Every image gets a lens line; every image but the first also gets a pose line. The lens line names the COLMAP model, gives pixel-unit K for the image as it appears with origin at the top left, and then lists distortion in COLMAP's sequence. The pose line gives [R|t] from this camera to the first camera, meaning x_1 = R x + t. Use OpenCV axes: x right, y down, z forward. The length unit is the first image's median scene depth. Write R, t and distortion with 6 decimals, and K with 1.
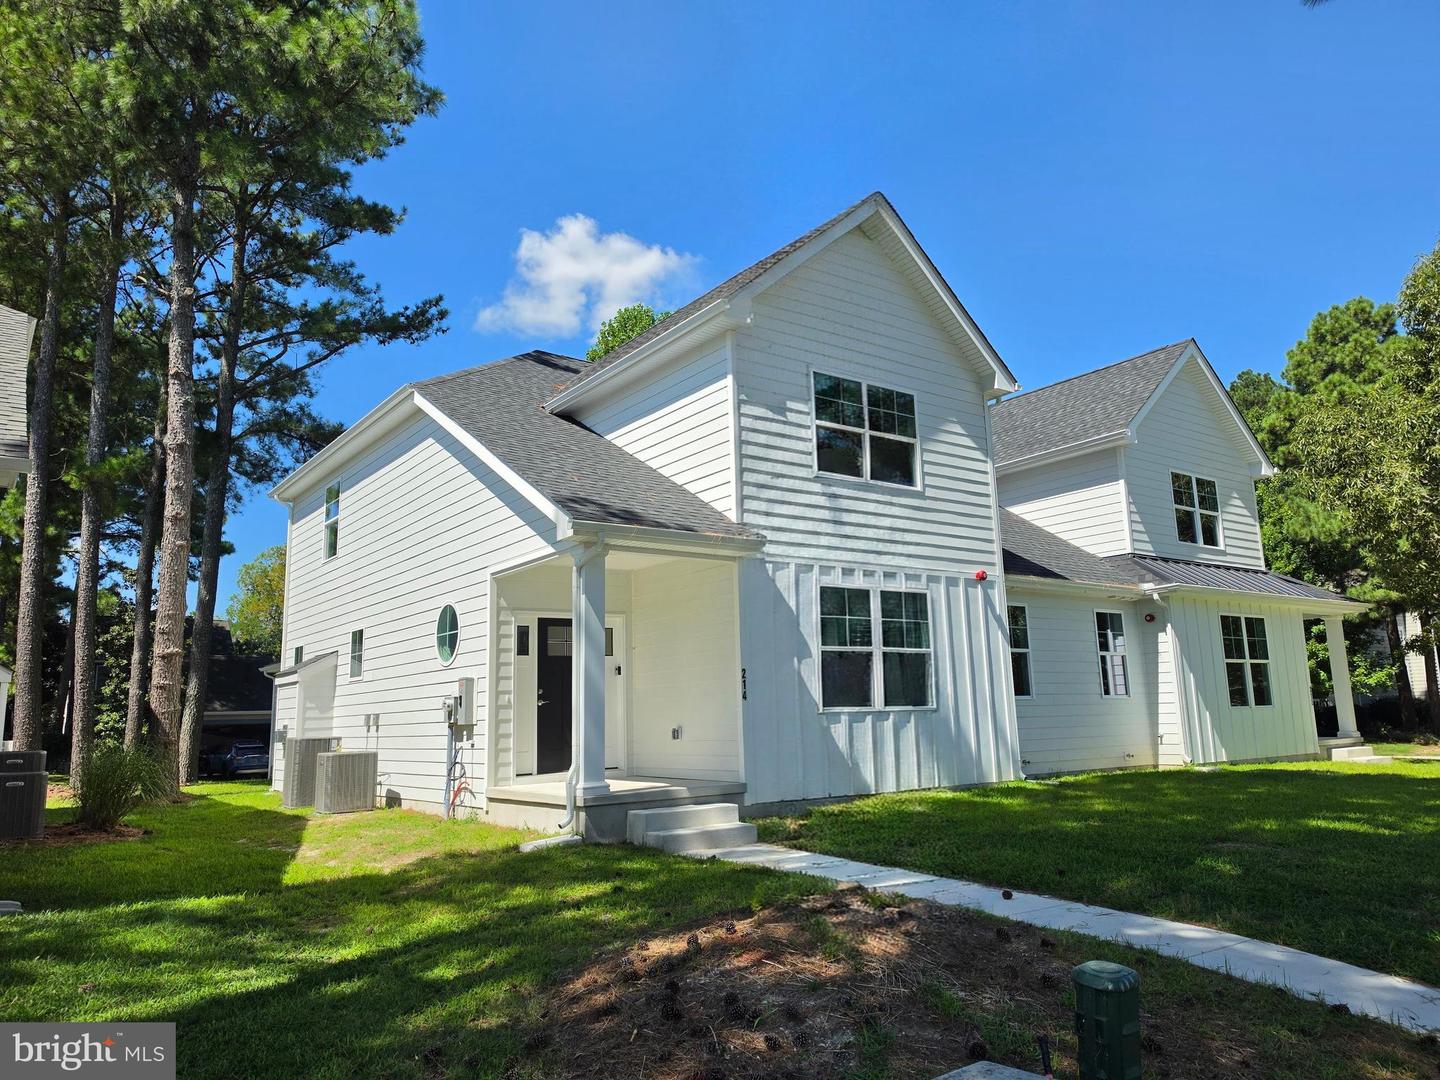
lens RADIAL K [[985.3, 0, 728.4], [0, 985.3, 525.0], [0, 0, 1]] dist [0.036340, -0.011378]
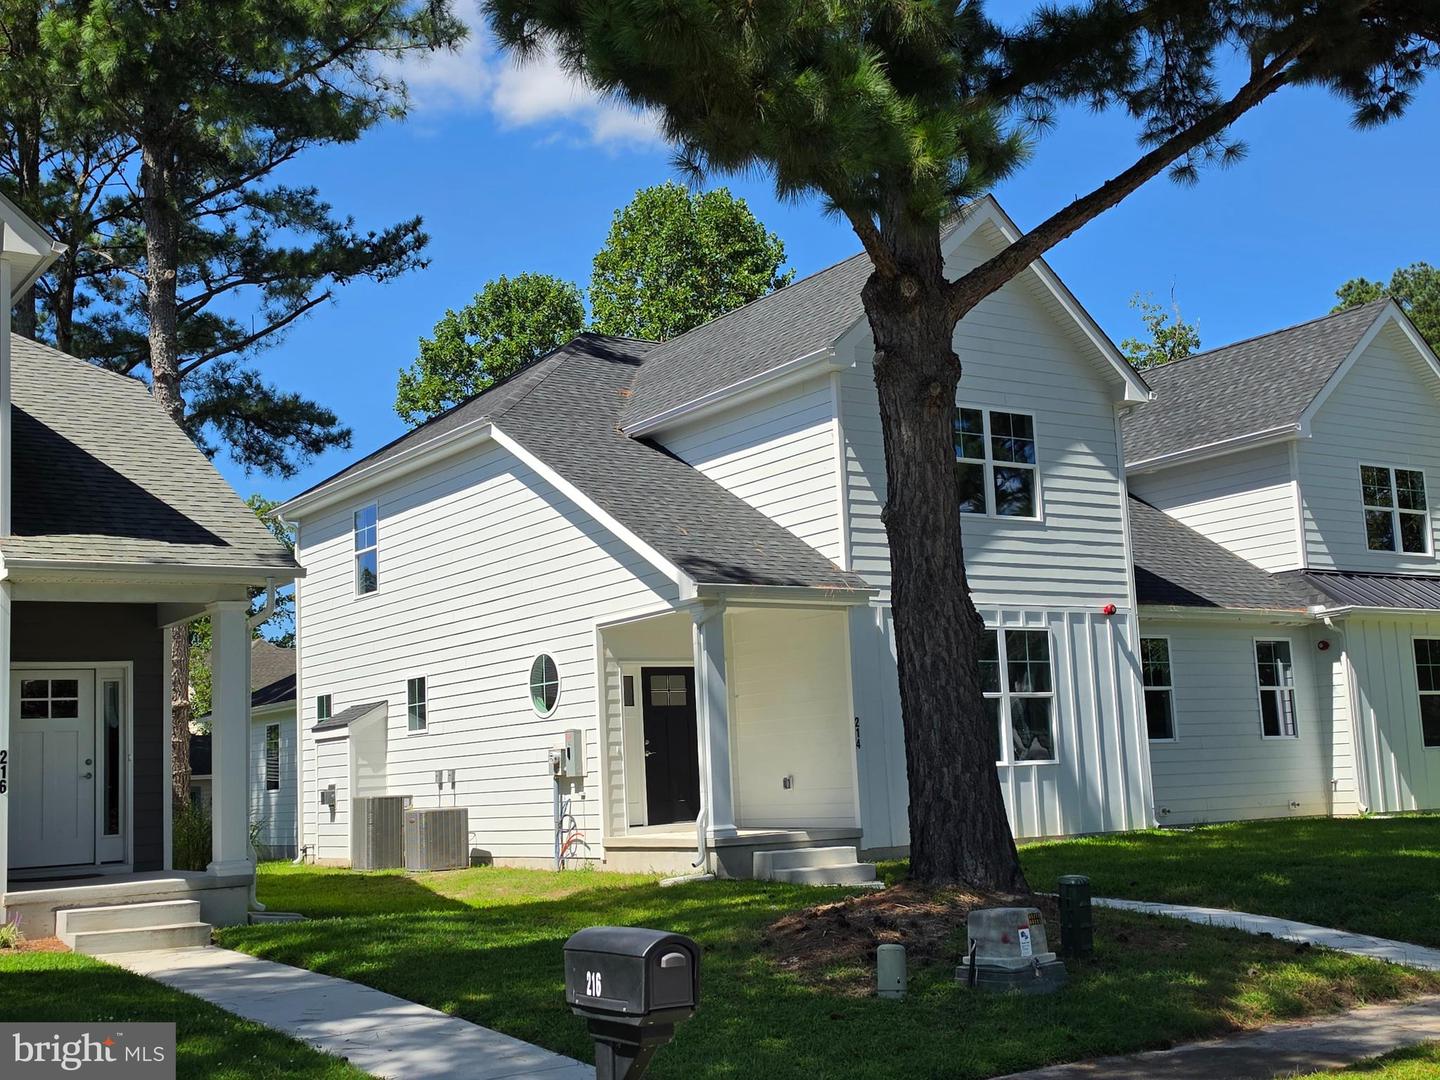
lens RADIAL K [[1663.9, 0, 712.2], [0, 1663.9, 547.3], [0, 0, 1]] dist [0.063043, 0.000000]
pose [[0.998744, -0.022719, -0.044651, -0.041739], [0.025059, 0.998303, 0.052557, -0.095900], [0.043382, -0.053609, 0.997619, -0.553981]]
